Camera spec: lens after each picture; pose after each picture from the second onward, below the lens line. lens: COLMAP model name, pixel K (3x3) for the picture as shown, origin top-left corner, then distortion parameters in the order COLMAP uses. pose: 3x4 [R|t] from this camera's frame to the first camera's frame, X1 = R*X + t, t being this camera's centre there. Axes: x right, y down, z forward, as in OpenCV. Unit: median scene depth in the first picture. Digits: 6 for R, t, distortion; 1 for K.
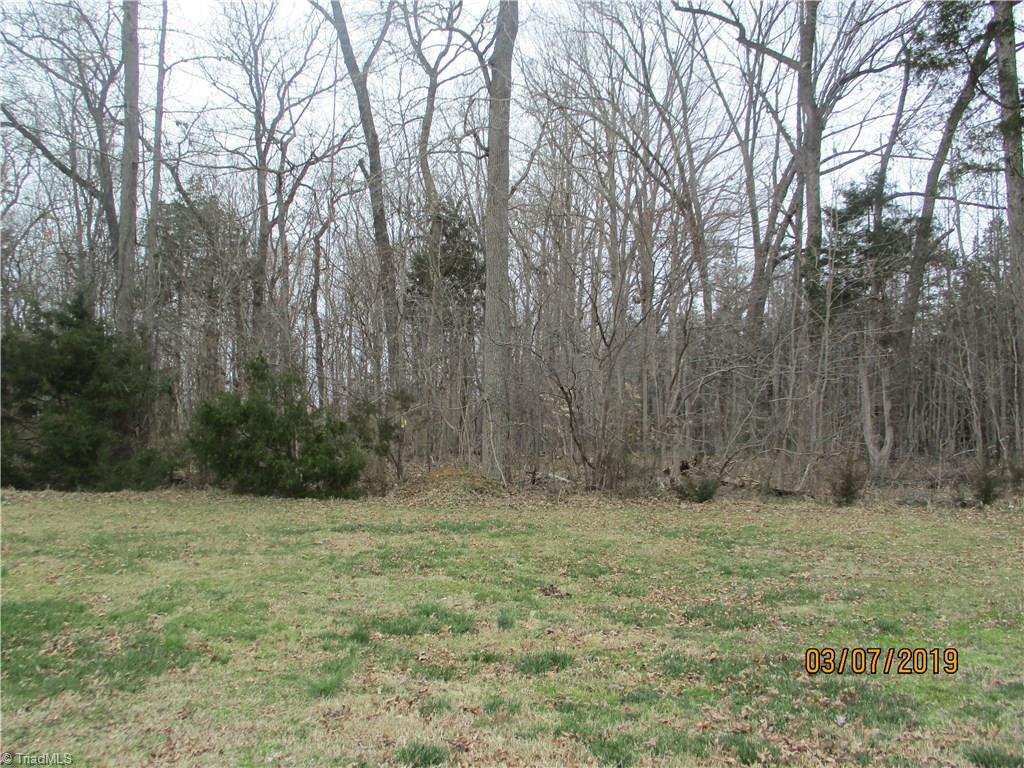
lens RADIAL K [[856.6, 0, 511.7], [0, 856.6, 383.6], [0, 0, 1]] dist [-0.018763, 0.004724]
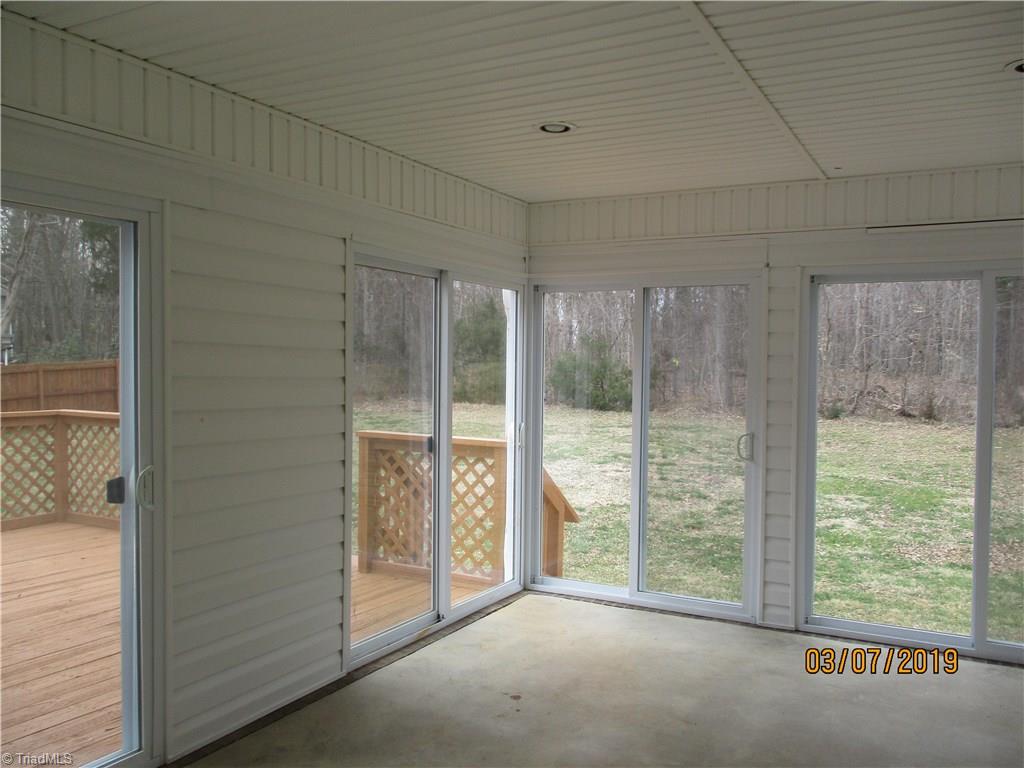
lens RADIAL K [[856.6, 0, 512.0], [0, 856.6, 385.1], [0, 0, 1]] dist [-0.018763, 0.004724]
pose [[0.929915, 0.016899, -0.367386, 0.259837], [0.022671, 0.994410, 0.103123, -0.127017], [0.367075, -0.104225, 0.924334, -0.848871]]
